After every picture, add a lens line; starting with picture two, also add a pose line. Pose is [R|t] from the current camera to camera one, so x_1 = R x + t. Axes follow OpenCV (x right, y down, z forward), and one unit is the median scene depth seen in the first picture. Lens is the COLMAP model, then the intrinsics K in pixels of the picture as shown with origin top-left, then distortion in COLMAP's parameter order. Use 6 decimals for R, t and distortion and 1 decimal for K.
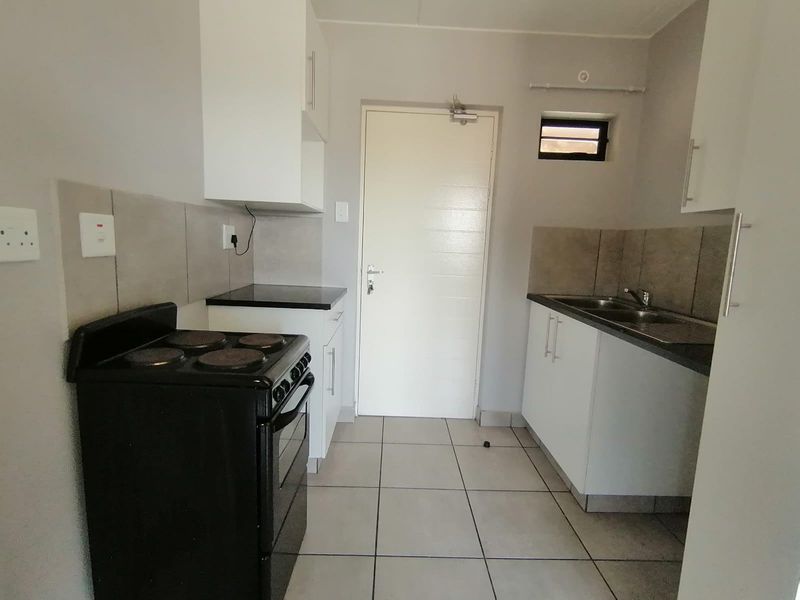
lens RADIAL K [[396.2, 0, 401.4], [0, 396.2, 297.0], [0, 0, 1]] dist [-0.001583, -0.000080]
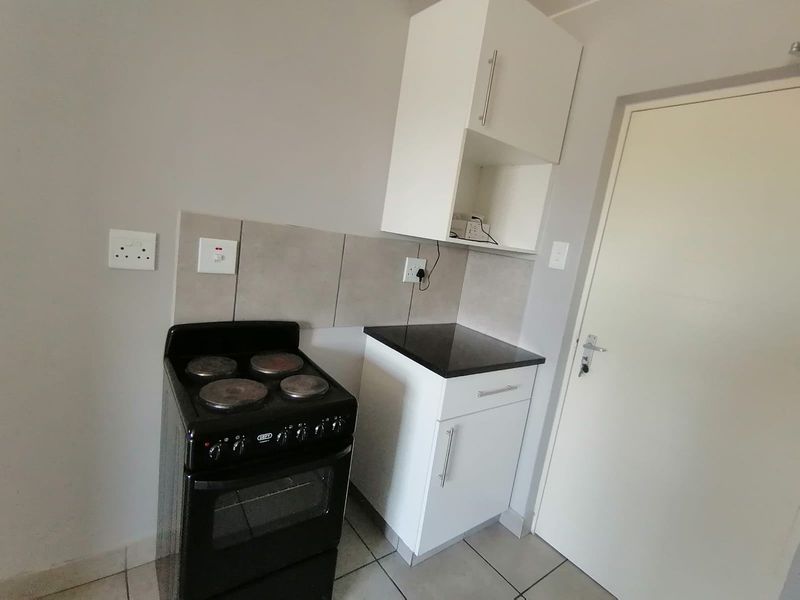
lens RADIAL K [[389.9, 0, 400.7], [0, 389.9, 296.4], [0, 0, 1]] dist [0.012953, 0.000007]
pose [[0.595910, 0.175960, -0.783536, 0.290937], [-0.231924, 0.971833, 0.041859, -0.117667], [0.768832, 0.156776, 0.619934, 0.380891]]
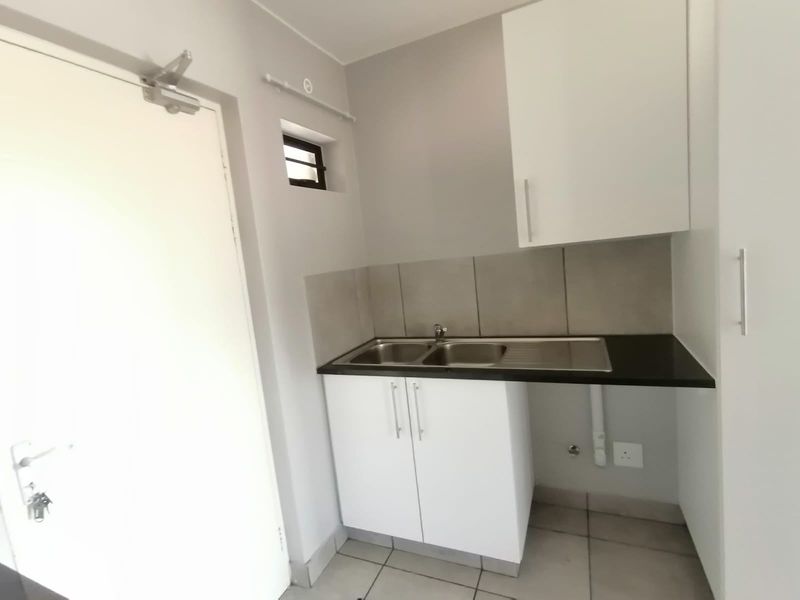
lens RADIAL K [[396.2, 0, 401.4], [0, 396.2, 297.0], [0, 0, 1]] dist [-0.001583, -0.000080]
pose [[0.405570, -0.190570, 0.893978, -0.282239], [0.242373, 0.965437, 0.095846, -0.193682], [-0.881345, 0.177804, 0.437741, 0.612491]]
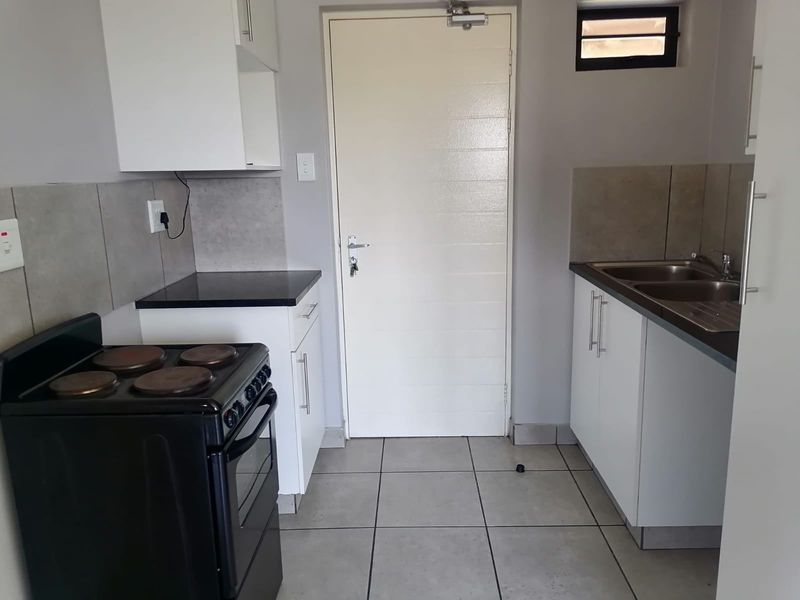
lens RADIAL K [[607.7, 0, 401.5], [0, 607.7, 302.9], [0, 0, 1]] dist [0.065139, -0.065822]
pose [[0.997202, -0.056853, -0.048532, 0.074783], [0.060372, 0.995397, 0.074425, -0.043656], [0.044077, -0.077147, 0.996045, -0.153280]]
